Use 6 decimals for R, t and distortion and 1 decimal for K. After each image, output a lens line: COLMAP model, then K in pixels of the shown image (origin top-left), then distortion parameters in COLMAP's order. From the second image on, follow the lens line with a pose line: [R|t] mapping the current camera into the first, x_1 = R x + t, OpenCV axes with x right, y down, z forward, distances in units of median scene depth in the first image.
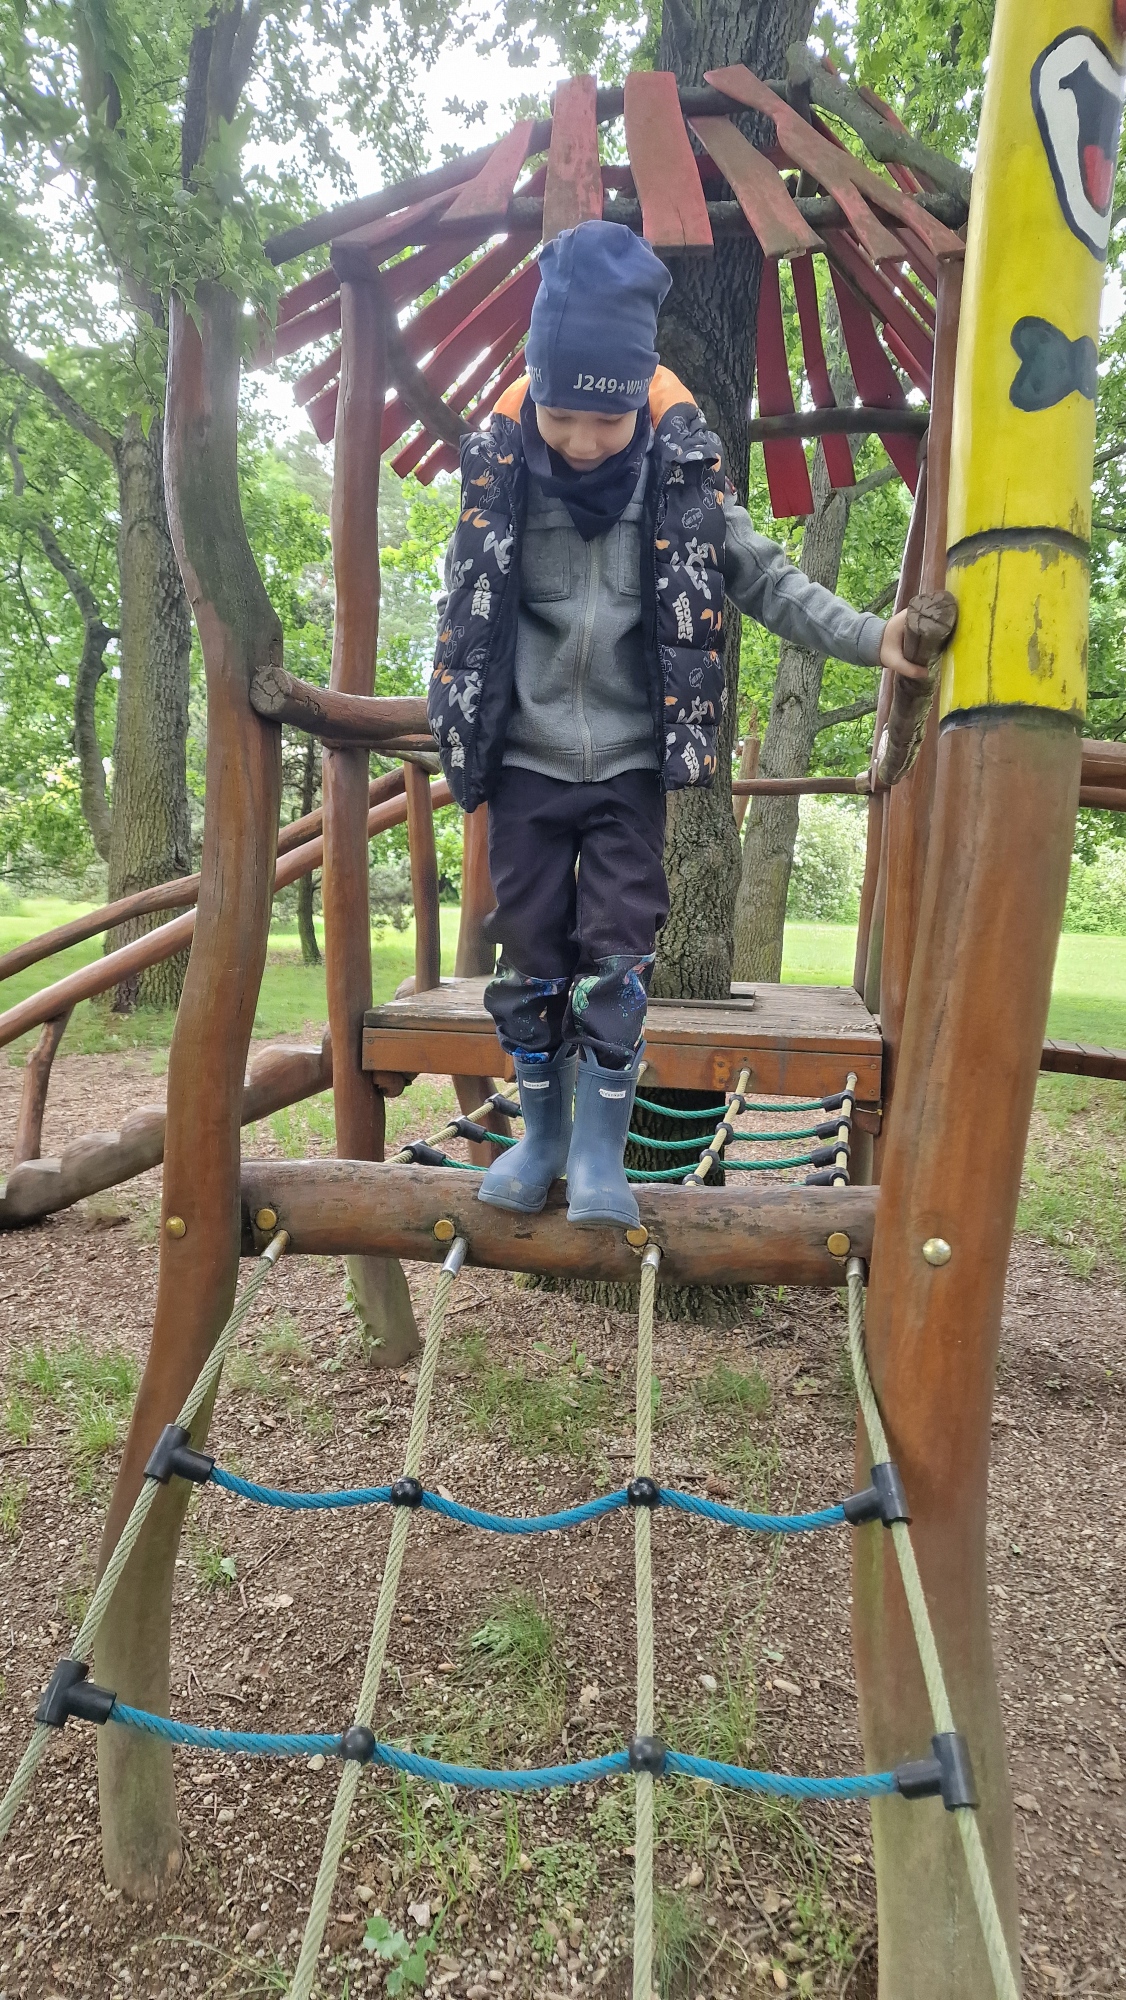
lens RADIAL K [[1386.0, 0, 506.5], [0, 1386.0, 1031.1], [0, 0, 1]] dist [0.040296, -0.072977]
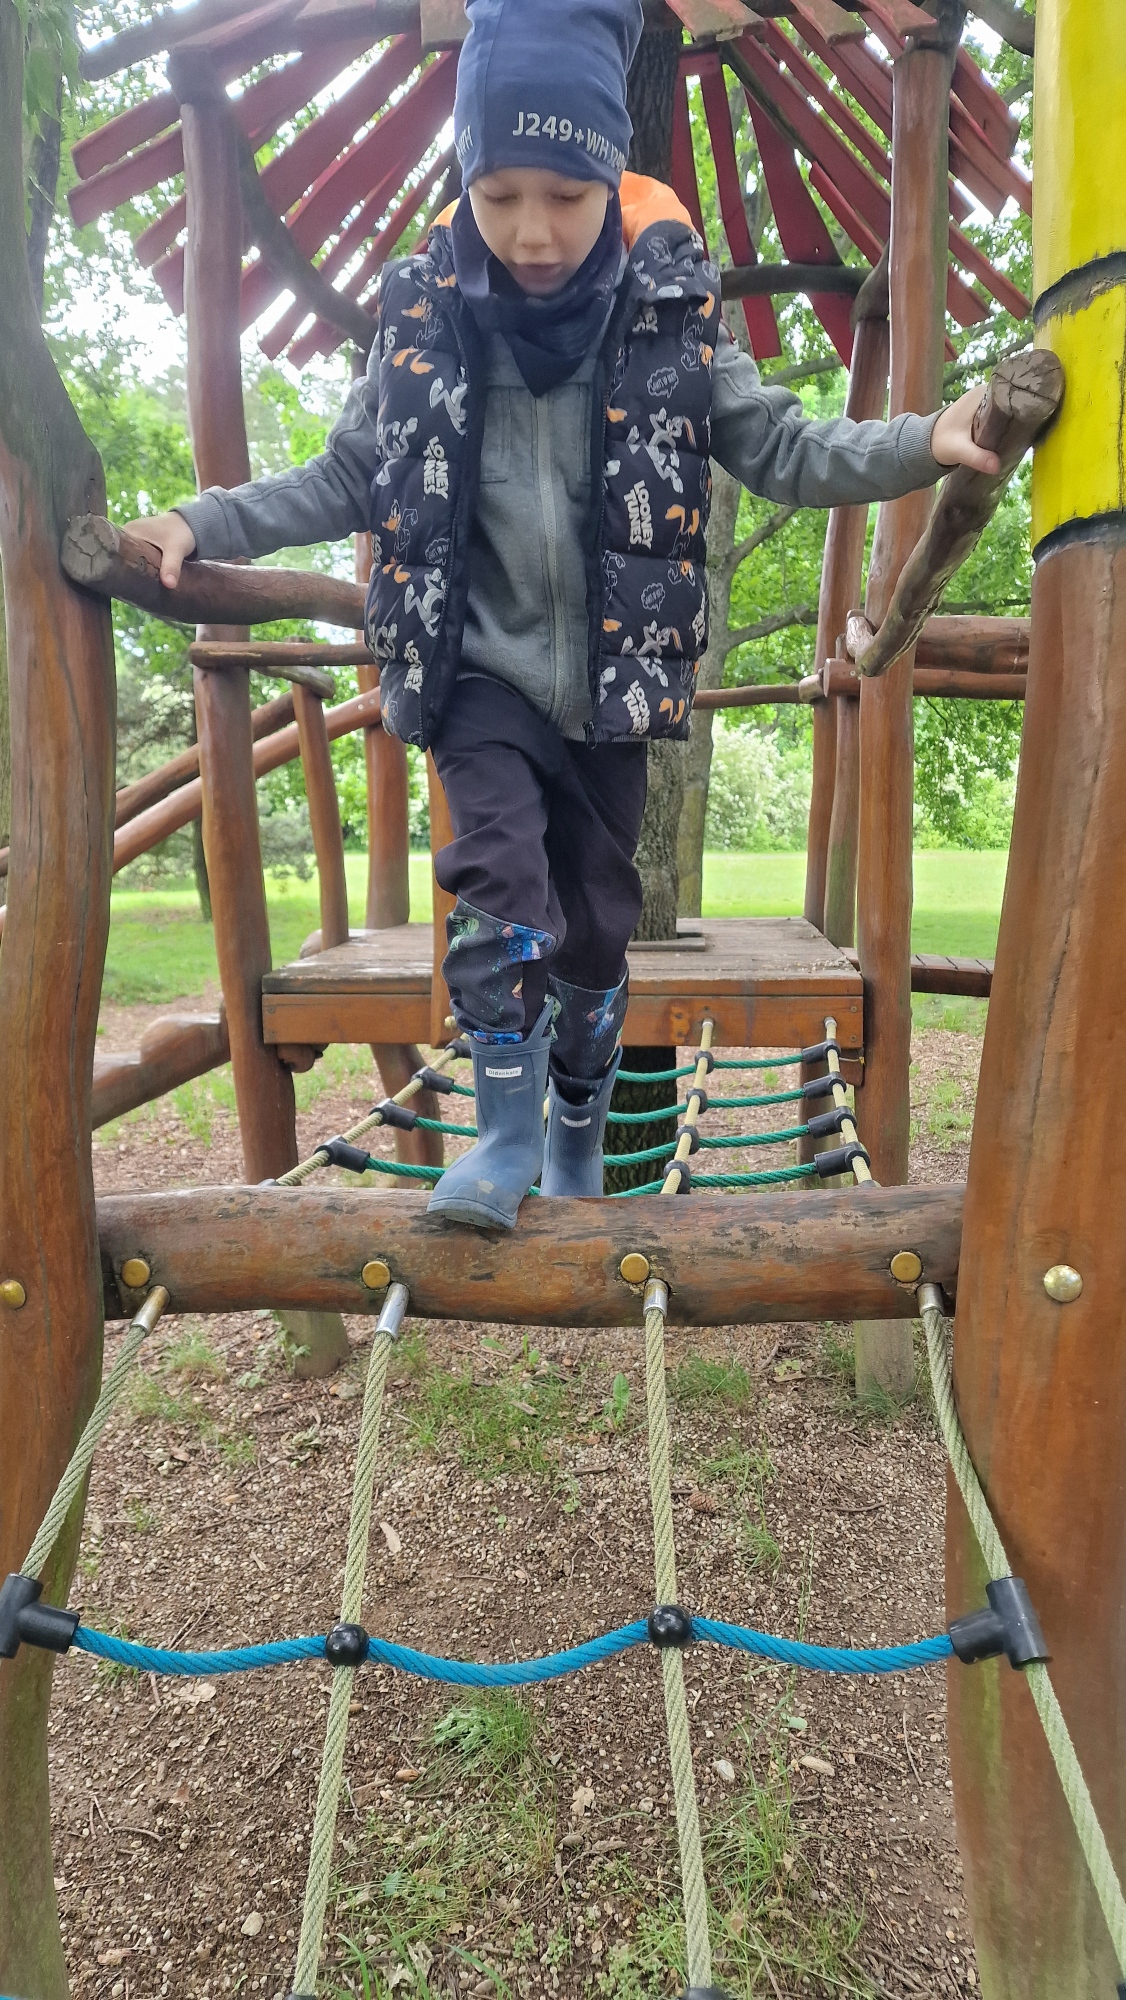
lens RADIAL K [[1386.0, 0, 506.5], [0, 1386.0, 1031.1], [0, 0, 1]] dist [0.040296, -0.072977]
pose [[0.996545, -0.055843, 0.061471, -0.008609], [0.053305, 0.997687, 0.042179, -0.010146], [-0.063684, -0.038757, 0.997217, 0.162762]]
